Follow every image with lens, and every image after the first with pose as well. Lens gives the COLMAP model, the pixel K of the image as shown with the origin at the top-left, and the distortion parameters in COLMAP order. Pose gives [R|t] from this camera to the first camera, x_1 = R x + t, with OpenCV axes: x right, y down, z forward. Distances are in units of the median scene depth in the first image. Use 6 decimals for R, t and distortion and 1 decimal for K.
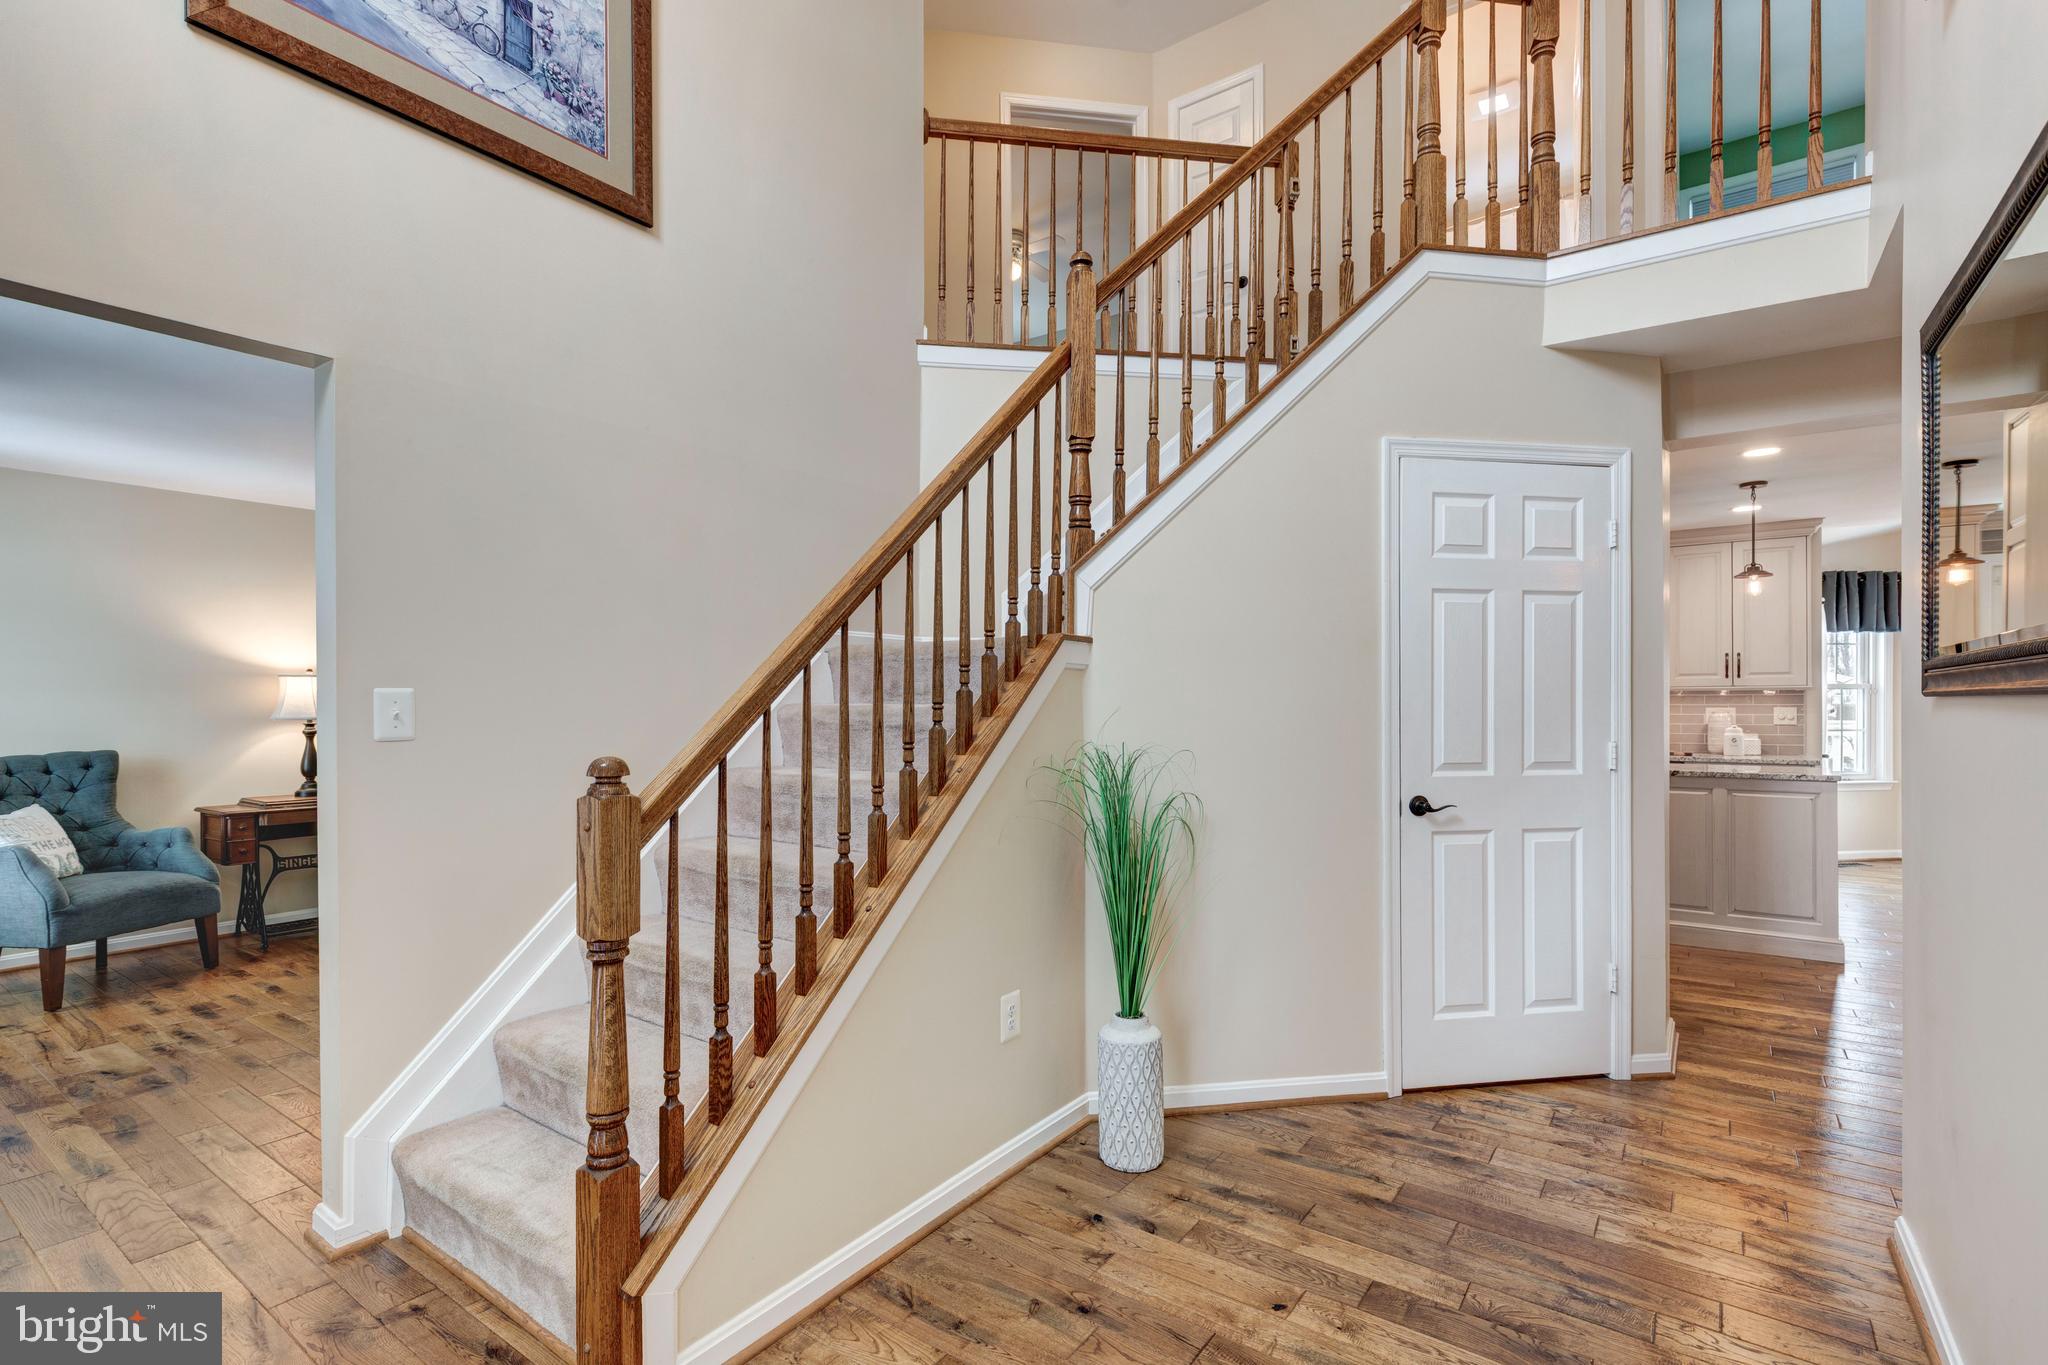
lens RADIAL K [[936.2, 0, 1033.9], [0, 936.2, 696.1], [0, 0, 1]] dist [0.003155, -0.000598]
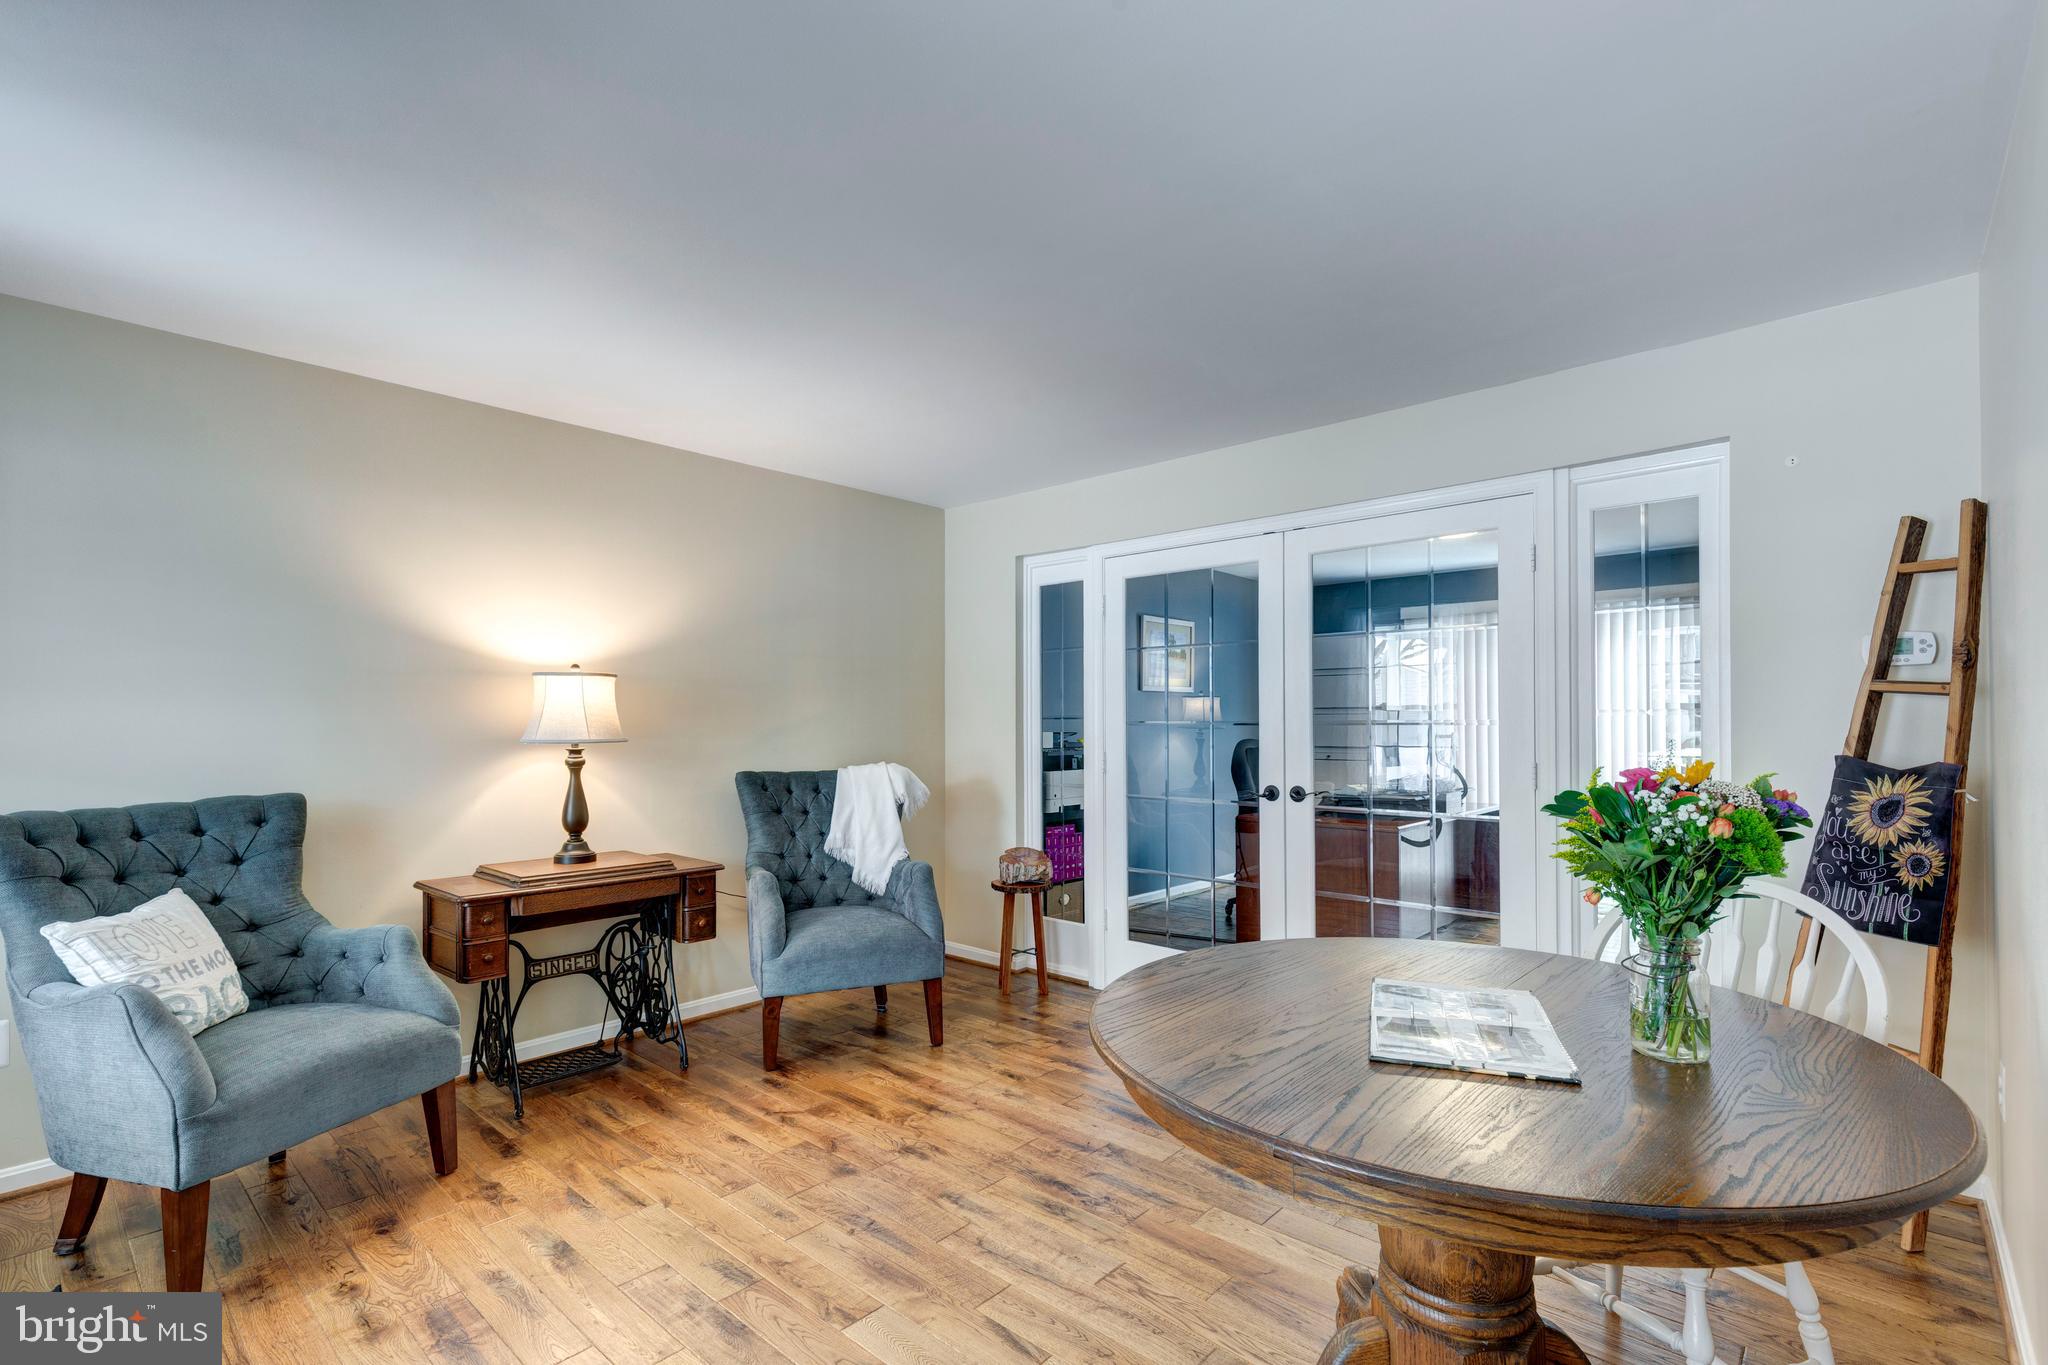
lens RADIAL K [[936.2, 0, 1014.0], [0, 936.2, 715.9], [0, 0, 1]] dist [0.003155, -0.000598]
pose [[0.990873, 0.003998, -0.134739, -0.416071], [-0.004056, 0.999992, -0.000154, 0.006073], [0.134737, 0.000699, 0.990881, 0.435291]]
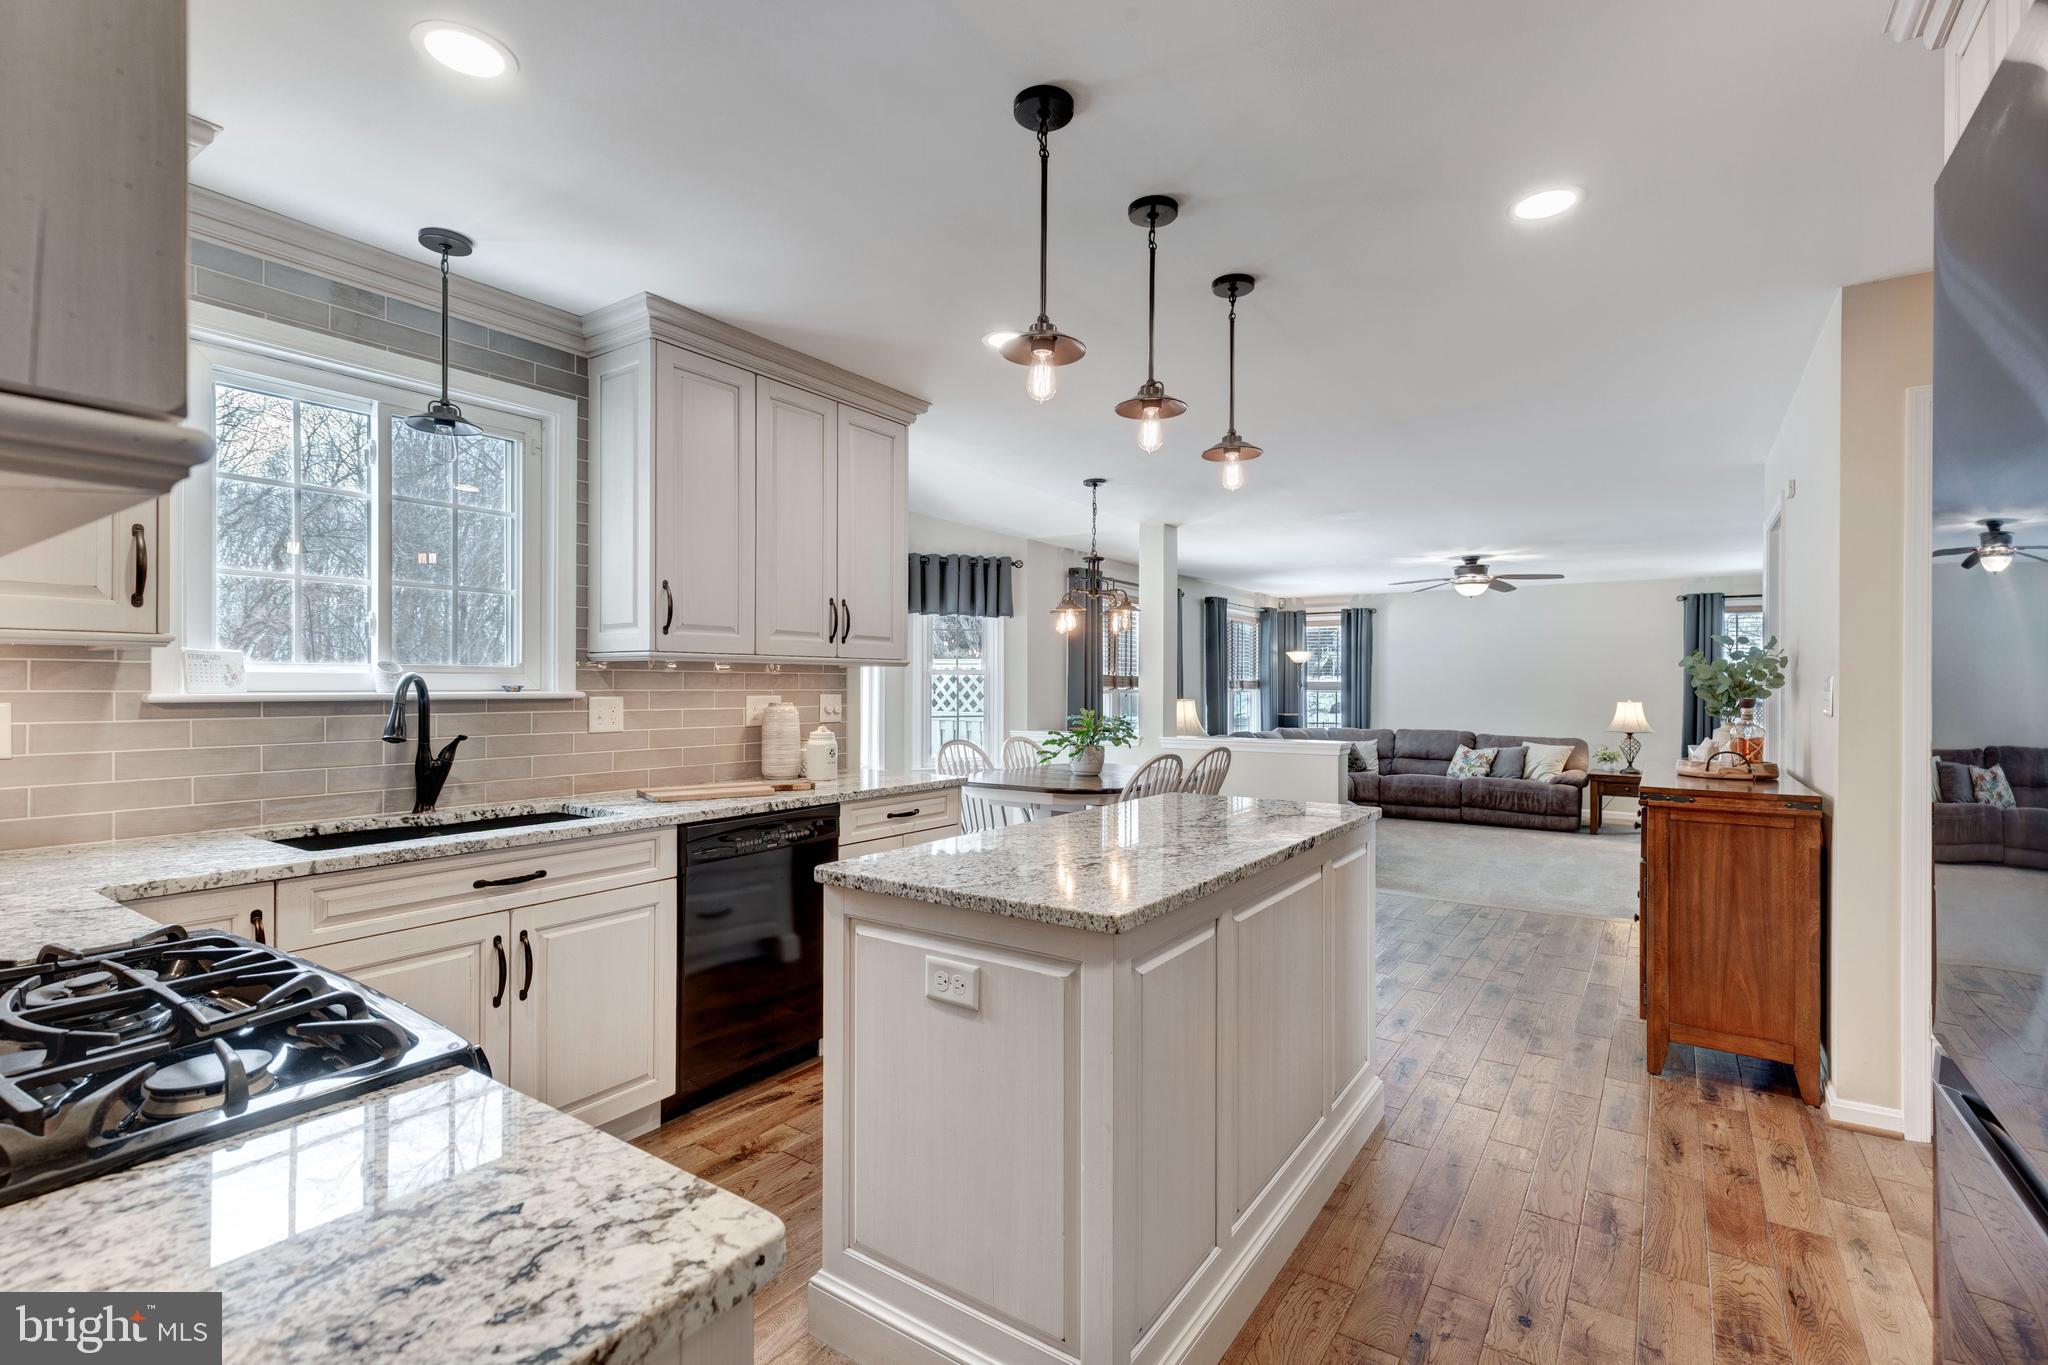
lens RADIAL K [[936.2, 0, 1050.9], [0, 936.2, 685.0], [0, 0, 1]] dist [0.003155, -0.000598]
pose [[-0.033797, 0.007093, 0.999404, 0.215920], [-0.006507, 0.999952, -0.007317, 0.011936], [-0.999408, -0.006750, -0.033750, 1.129319]]
